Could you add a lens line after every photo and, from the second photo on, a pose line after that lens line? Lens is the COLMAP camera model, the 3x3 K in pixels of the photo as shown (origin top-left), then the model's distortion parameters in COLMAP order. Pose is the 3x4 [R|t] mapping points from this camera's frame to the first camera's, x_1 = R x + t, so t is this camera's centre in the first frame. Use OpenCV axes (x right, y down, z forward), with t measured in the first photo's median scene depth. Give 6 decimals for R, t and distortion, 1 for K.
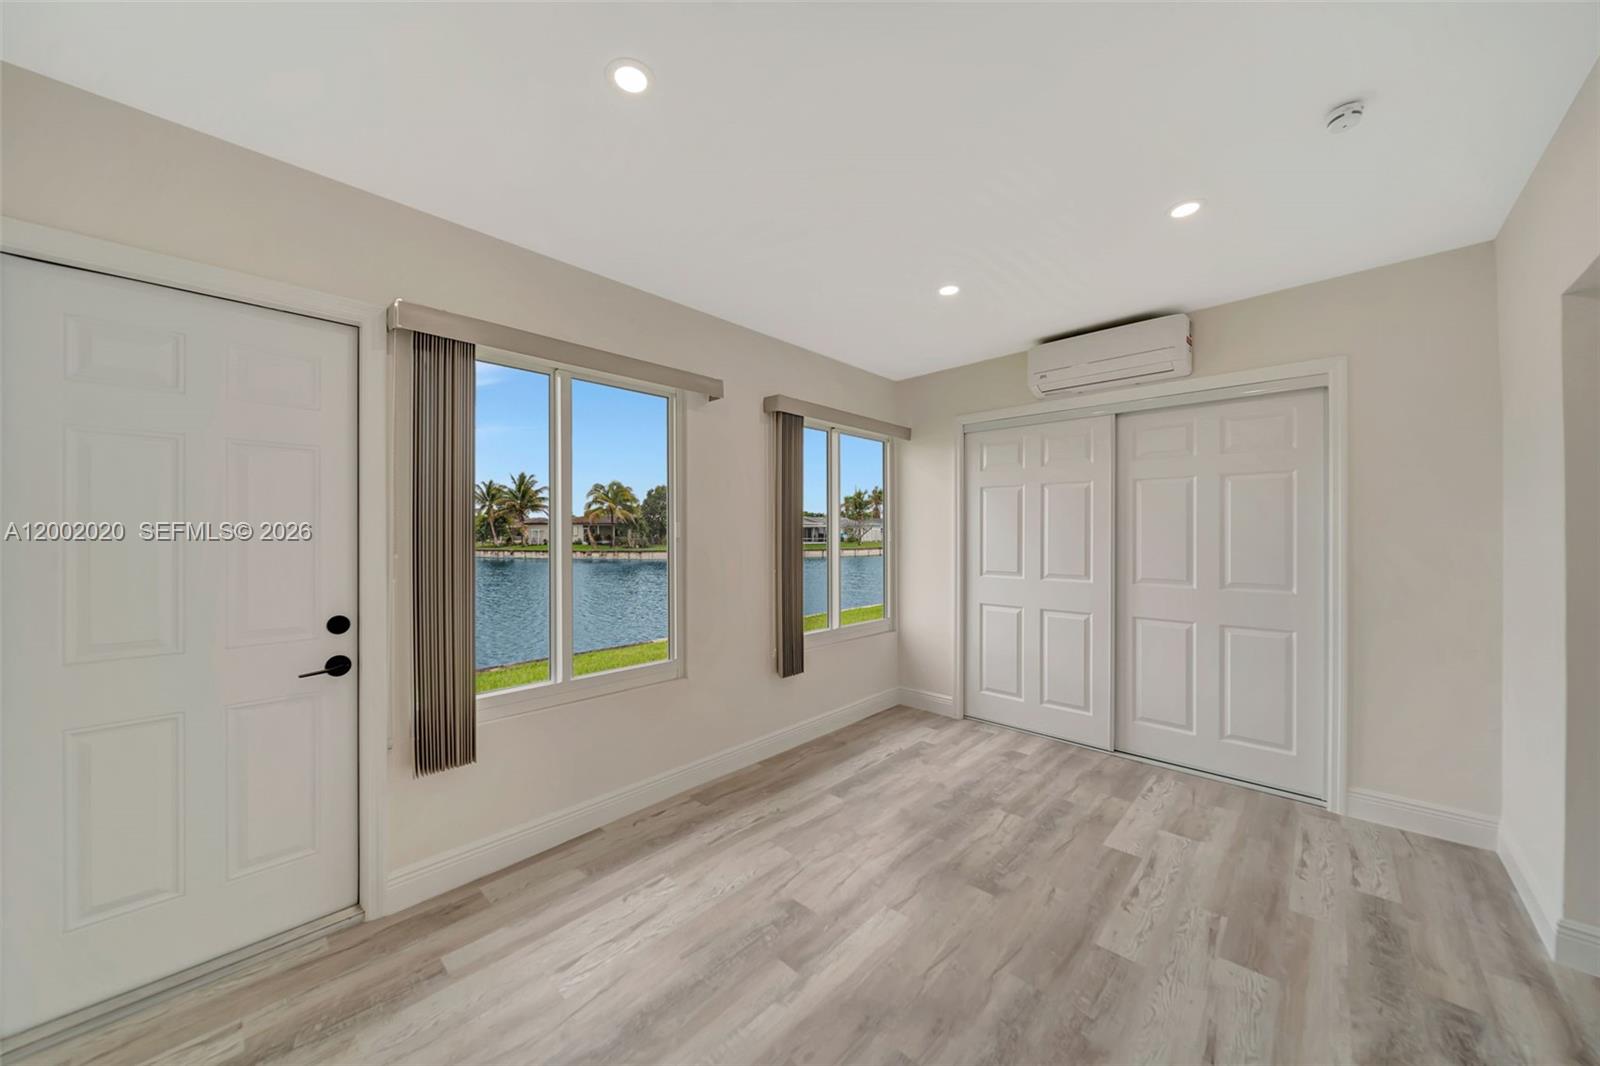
lens RADIAL K [[566.3, 0, 792.5], [0, 566.3, 534.5], [0, 0, 1]] dist [-0.000211, -0.000066]
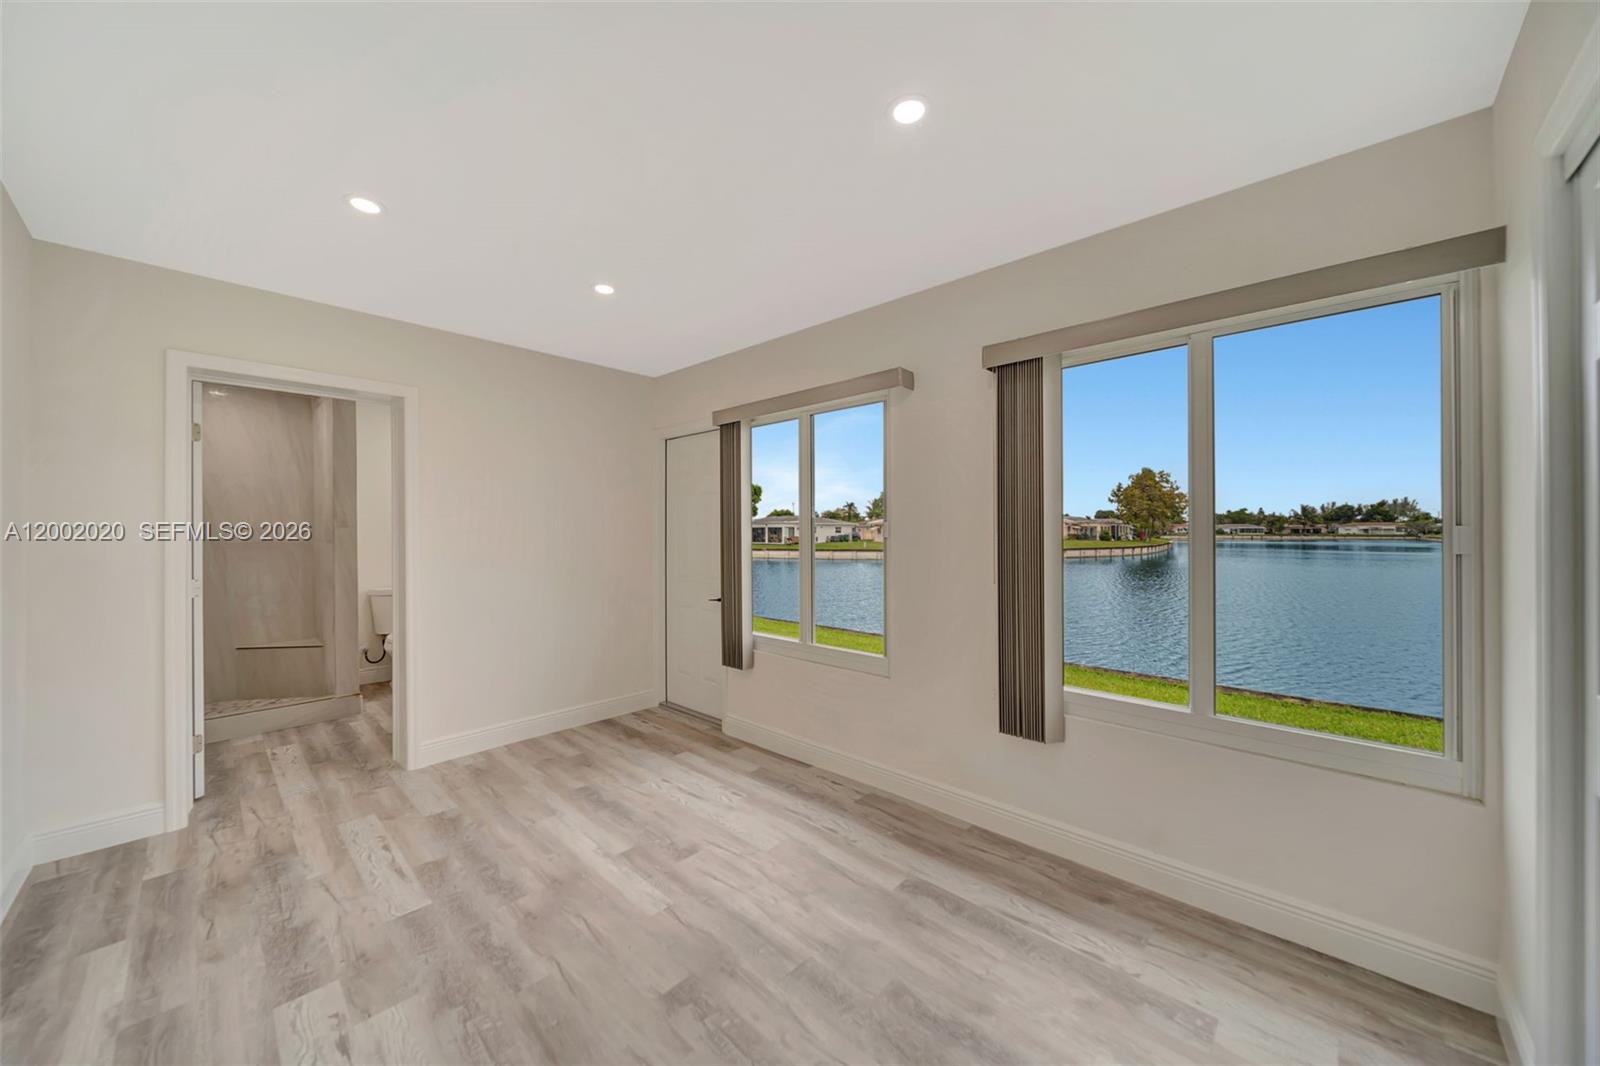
lens RADIAL K [[566.3, 0, 792.5], [0, 566.3, 534.5], [0, 0, 1]] dist [-0.000211, -0.000066]
pose [[-0.007046, 0.005239, -0.999961, 1.016406], [0.002480, 0.999983, 0.005222, -0.007752], [0.999972, -0.002443, -0.007059, 1.058100]]
